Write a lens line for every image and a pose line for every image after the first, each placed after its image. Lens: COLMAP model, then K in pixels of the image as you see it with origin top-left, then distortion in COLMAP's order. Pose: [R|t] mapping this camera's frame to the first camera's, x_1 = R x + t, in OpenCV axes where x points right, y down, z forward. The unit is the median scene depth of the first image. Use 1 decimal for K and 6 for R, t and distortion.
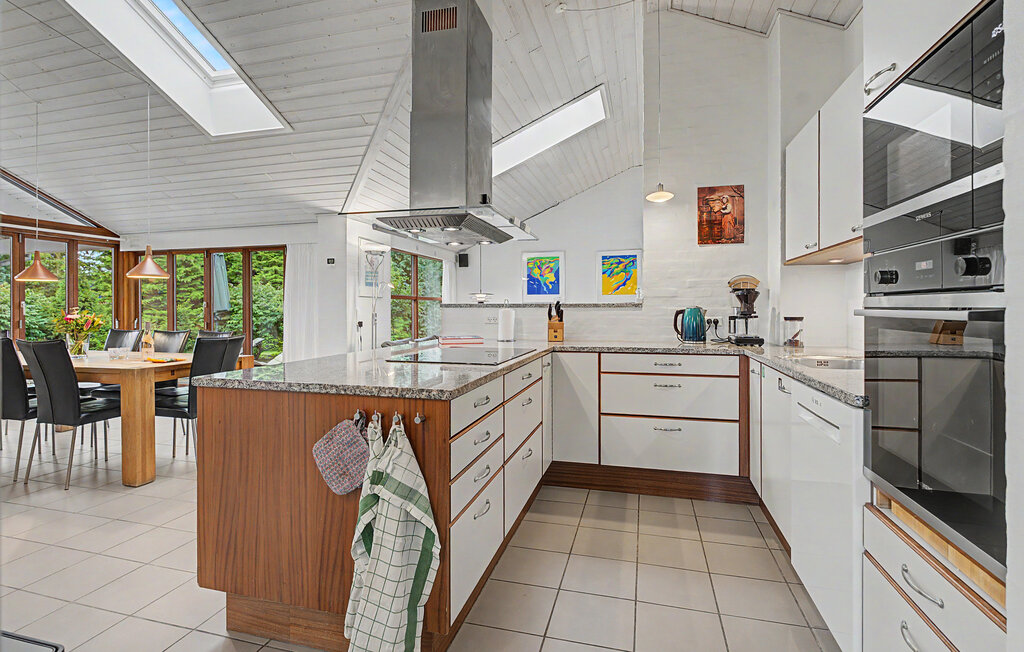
lens RADIAL K [[490.0, 0, 505.4], [0, 490.0, 319.9], [0, 0, 1]] dist [-0.001722, -0.000034]
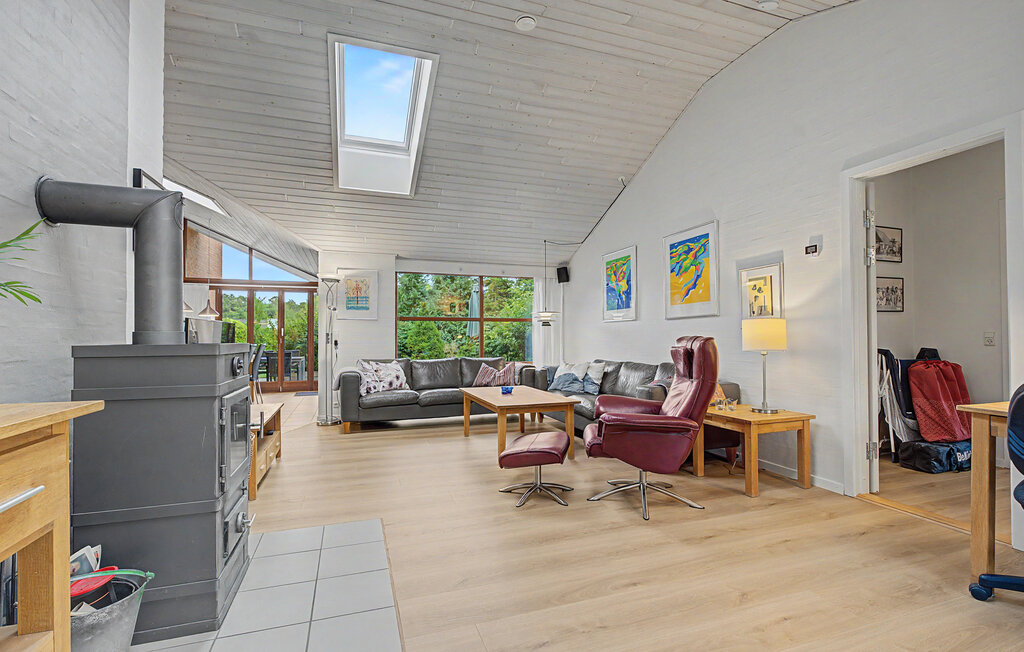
lens RADIAL K [[461.6, 0, 510.0], [0, 461.6, 335.1], [0, 0, 1]] dist [-0.013000, 0.001172]
pose [[0.571118, -0.004046, -0.820858, 0.830783], [-0.017435, 0.999702, -0.017059, 0.001668], [0.820683, 0.024054, 0.570877, 0.713564]]
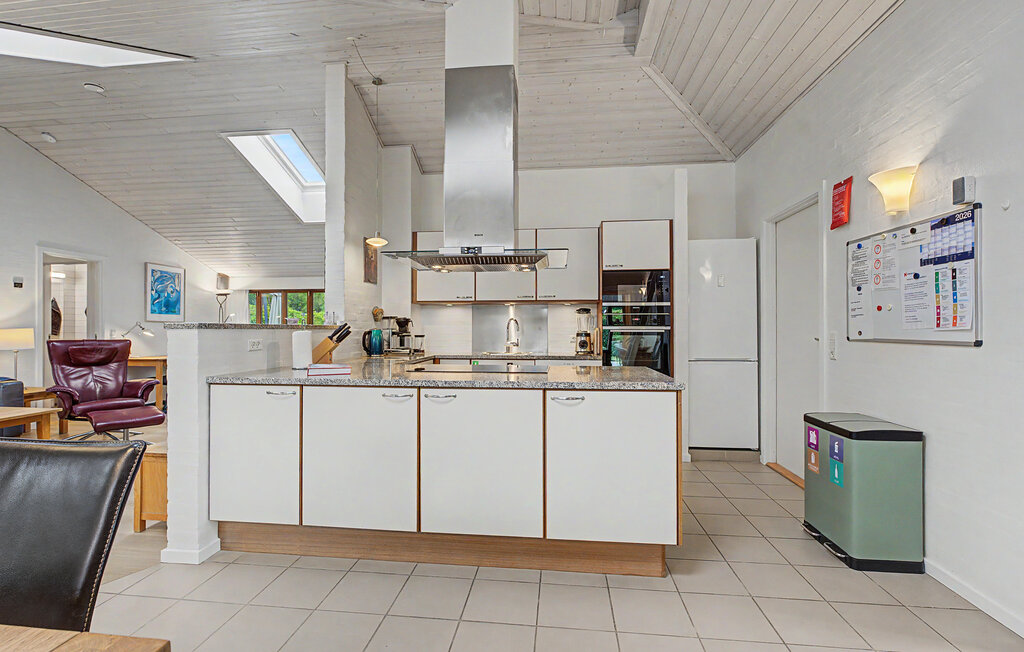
lens RADIAL K [[461.6, 0, 512.1], [0, 461.6, 330.8], [0, 0, 1]] dist [-0.013000, 0.001172]
pose [[-0.164274, 0.001148, 0.986414, -0.594038], [0.023814, 0.999712, 0.002803, -0.009862], [-0.986127, 0.023951, -0.164254, 0.481482]]
